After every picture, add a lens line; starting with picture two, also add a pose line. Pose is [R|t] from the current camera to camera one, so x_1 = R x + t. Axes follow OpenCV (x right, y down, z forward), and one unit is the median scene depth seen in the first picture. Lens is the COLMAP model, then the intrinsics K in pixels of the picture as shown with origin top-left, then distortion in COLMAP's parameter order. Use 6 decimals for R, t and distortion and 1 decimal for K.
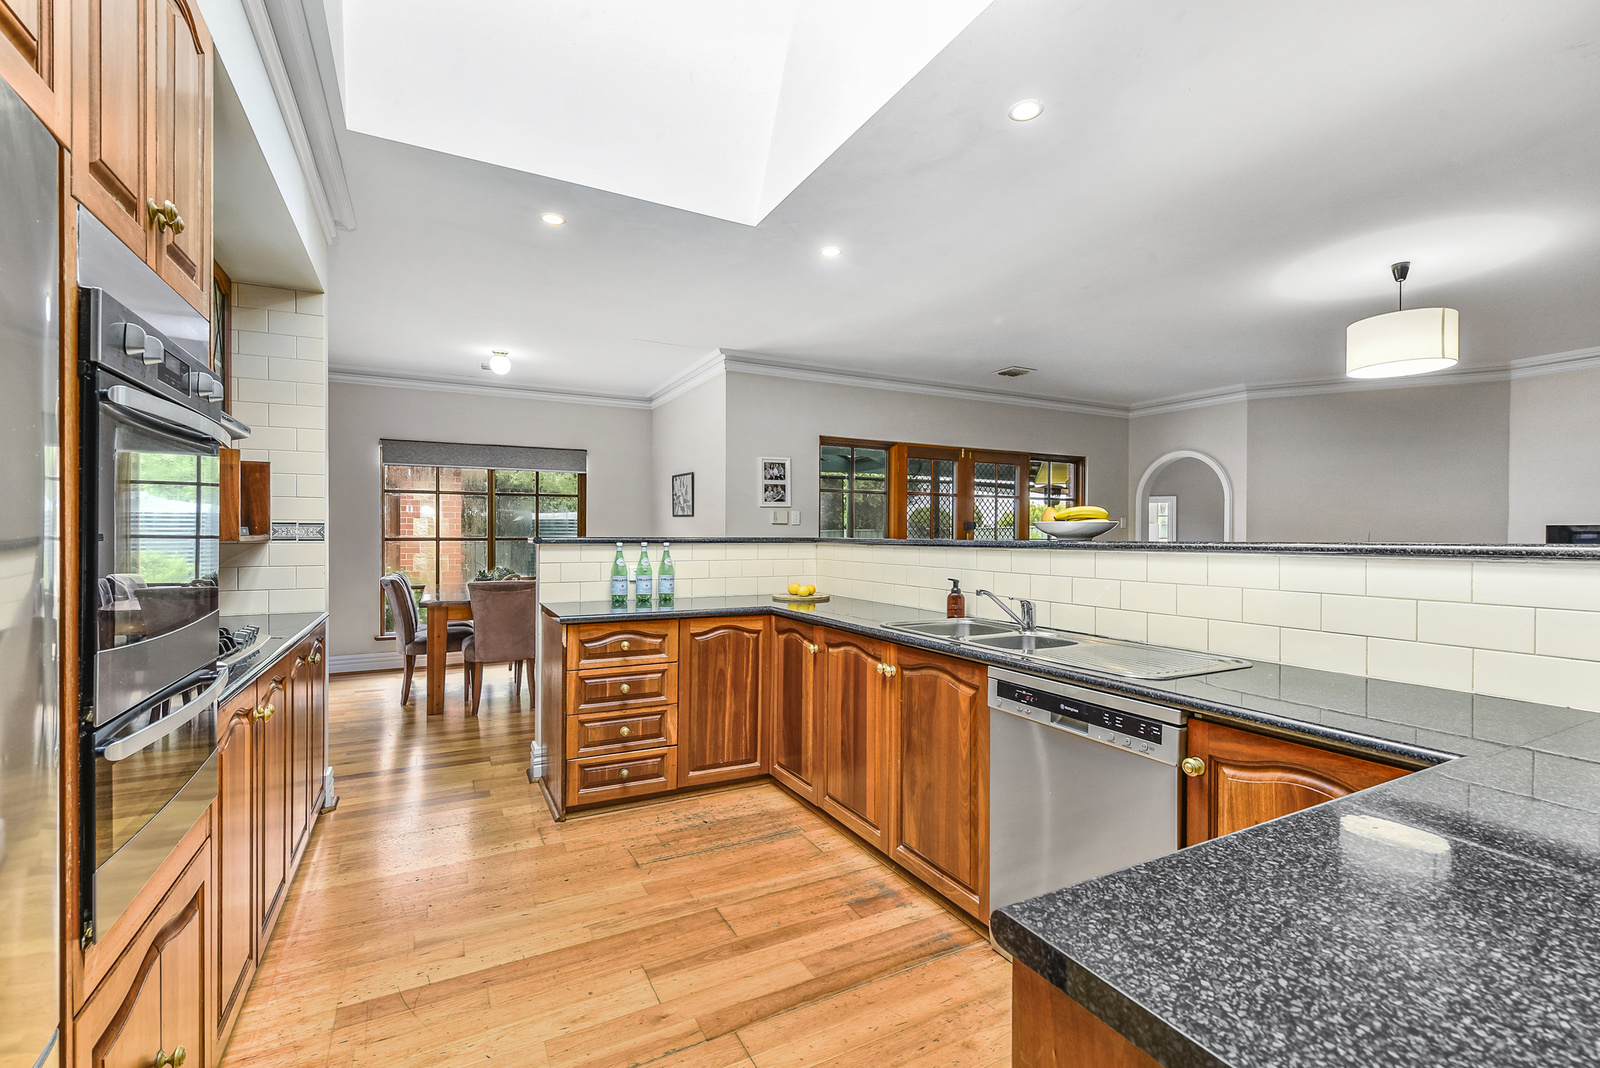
lens RADIAL K [[690.6, 0, 795.1], [0, 690.6, 535.3], [0, 0, 1]] dist [-0.001172, -0.000303]
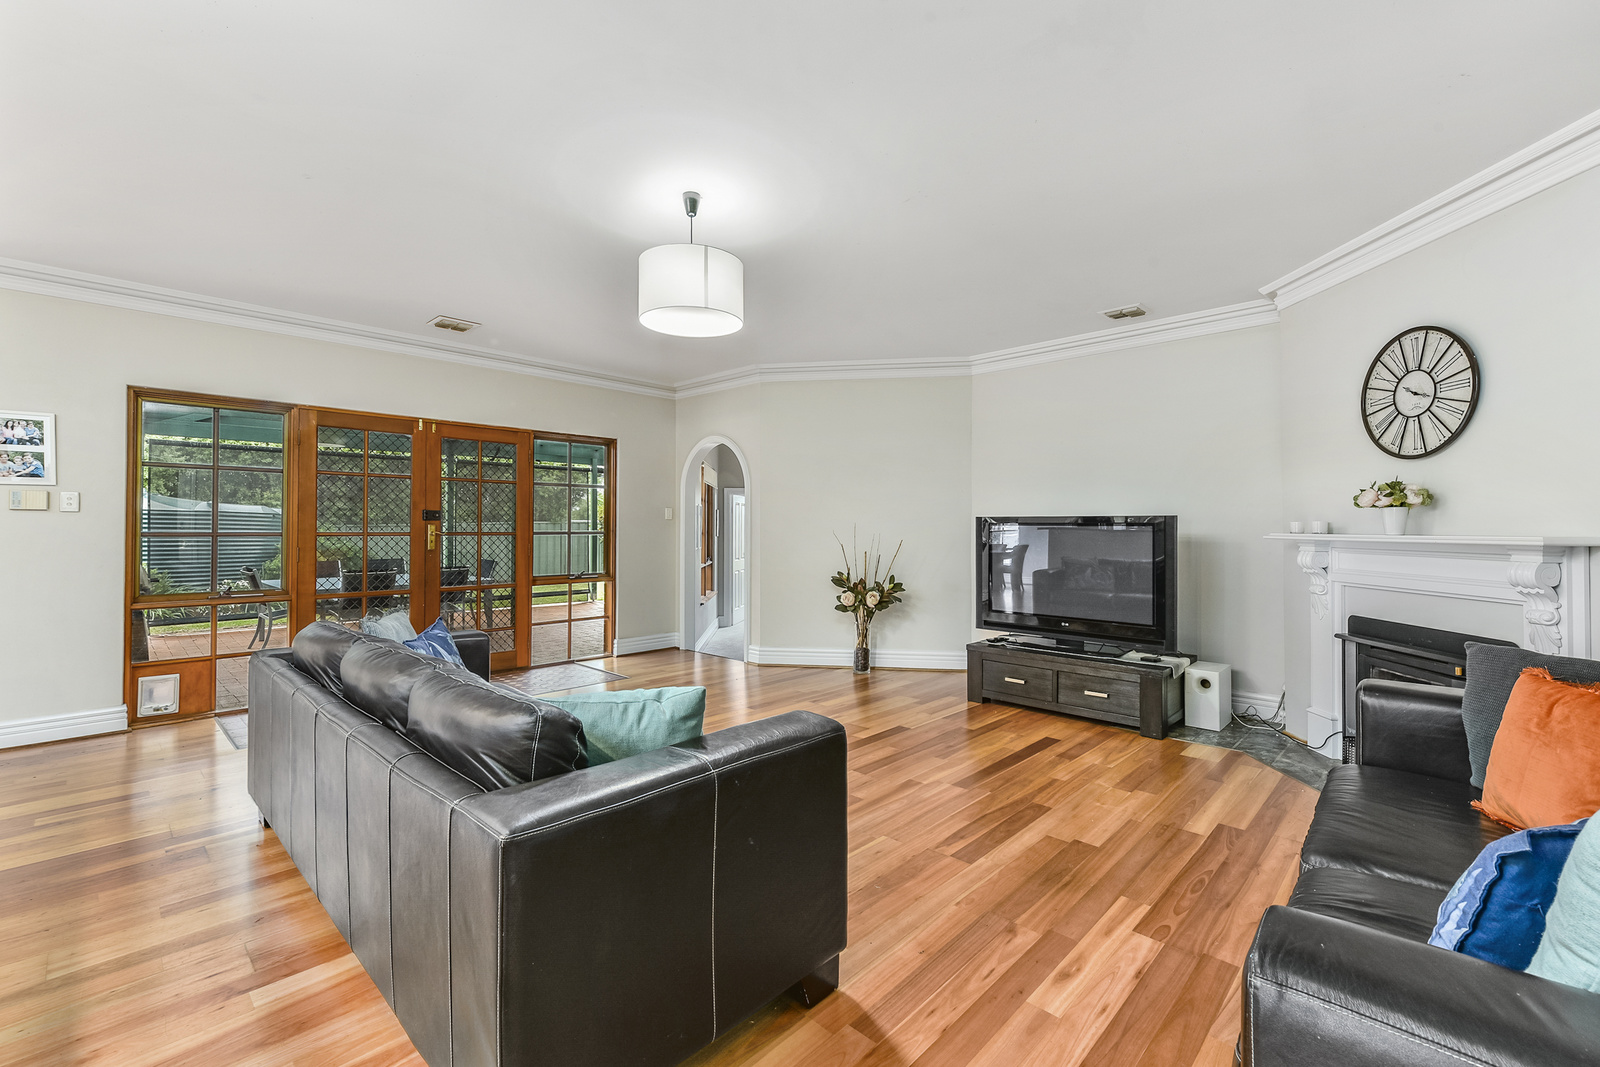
lens RADIAL K [[690.6, 0, 801.0], [0, 690.6, 526.1], [0, 0, 1]] dist [-0.001172, -0.000303]
pose [[0.943072, -0.002622, 0.332577, 0.450242], [0.004820, 0.999972, -0.005786, 0.006600], [-0.332553, 0.007059, 0.943058, 0.106738]]
